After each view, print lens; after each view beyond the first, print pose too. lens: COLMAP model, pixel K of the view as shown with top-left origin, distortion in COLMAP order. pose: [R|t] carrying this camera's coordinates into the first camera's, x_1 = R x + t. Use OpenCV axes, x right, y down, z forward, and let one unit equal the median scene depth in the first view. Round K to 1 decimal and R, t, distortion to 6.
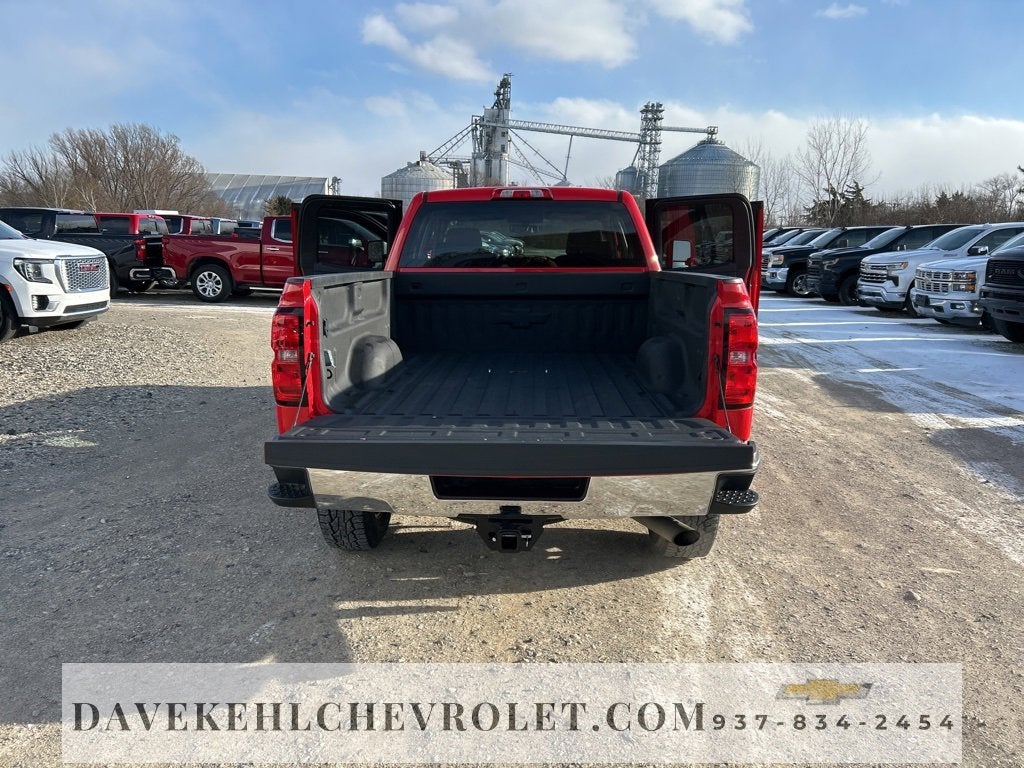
lens RADIAL K [[758.7, 0, 512.0], [0, 758.7, 384.0], [0, 0, 1]] dist [0.051389, -0.045283]
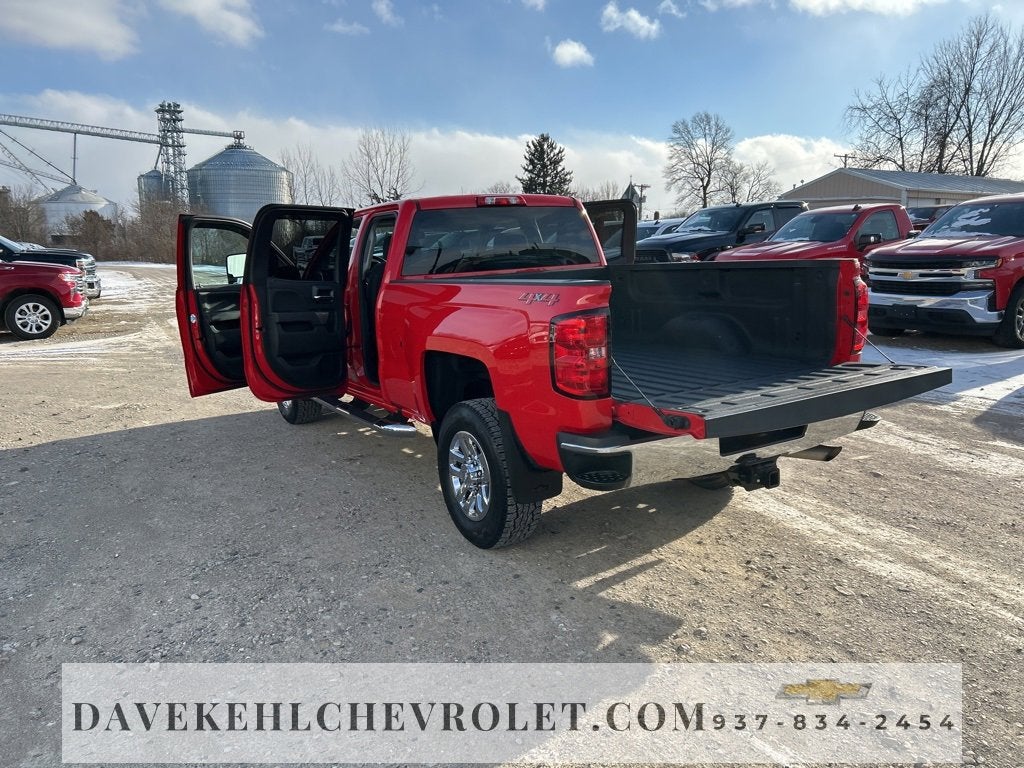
lens RADIAL K [[751.3, 0, 499.2], [0, 751.3, 397.5], [0, 0, 1]] dist [0.055255, -0.038283]
pose [[0.846051, -0.146847, 0.512479, -0.566048], [0.140921, 0.988724, 0.050666, -0.028373], [-0.514140, 0.029353, 0.857204, 0.094328]]
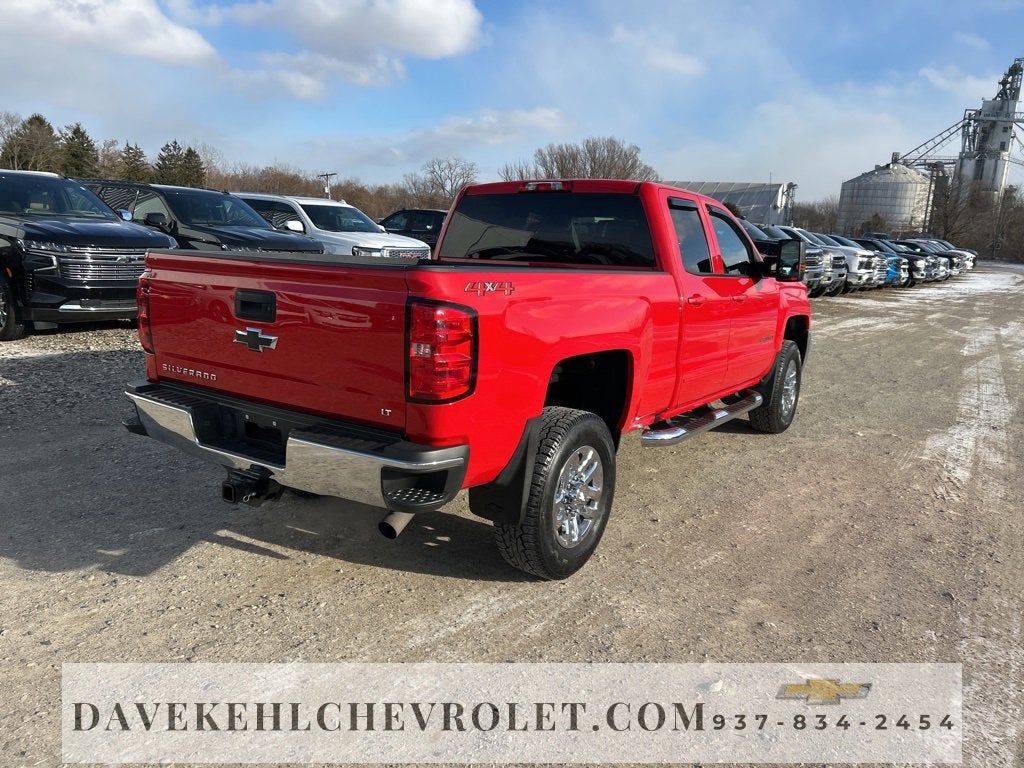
lens RADIAL K [[760.9, 0, 512.0], [0, 760.9, 384.0], [0, 0, 1]] dist [0.044875, -0.042817]
pose [[0.847180, 0.127690, -0.515733, 0.507141], [-0.132060, 0.990835, 0.028390, -0.019424], [0.514632, 0.044056, 0.856279, 0.144247]]
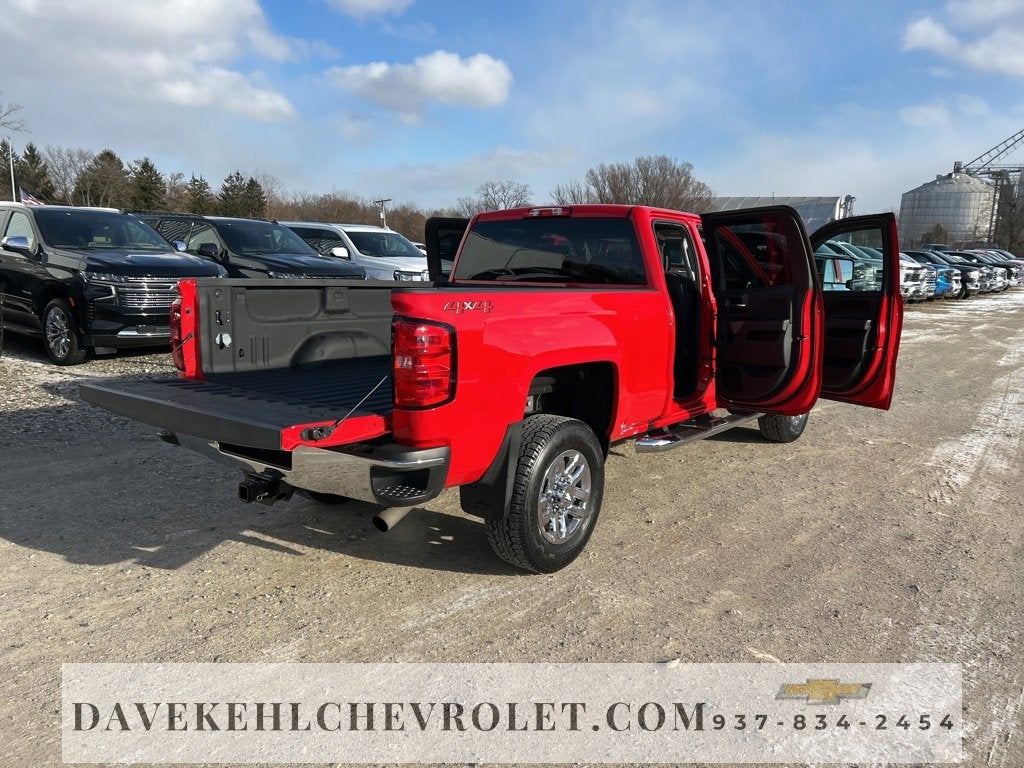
lens RADIAL K [[760.8, 0, 527.0], [0, 760.8, 382.4], [0, 0, 1]] dist [0.046655, -0.040129]
pose [[0.819684, 0.101246, -0.563797, 0.600790], [-0.117489, 0.993046, 0.007517, -0.019669], [0.560637, 0.060078, 0.825879, 0.122618]]
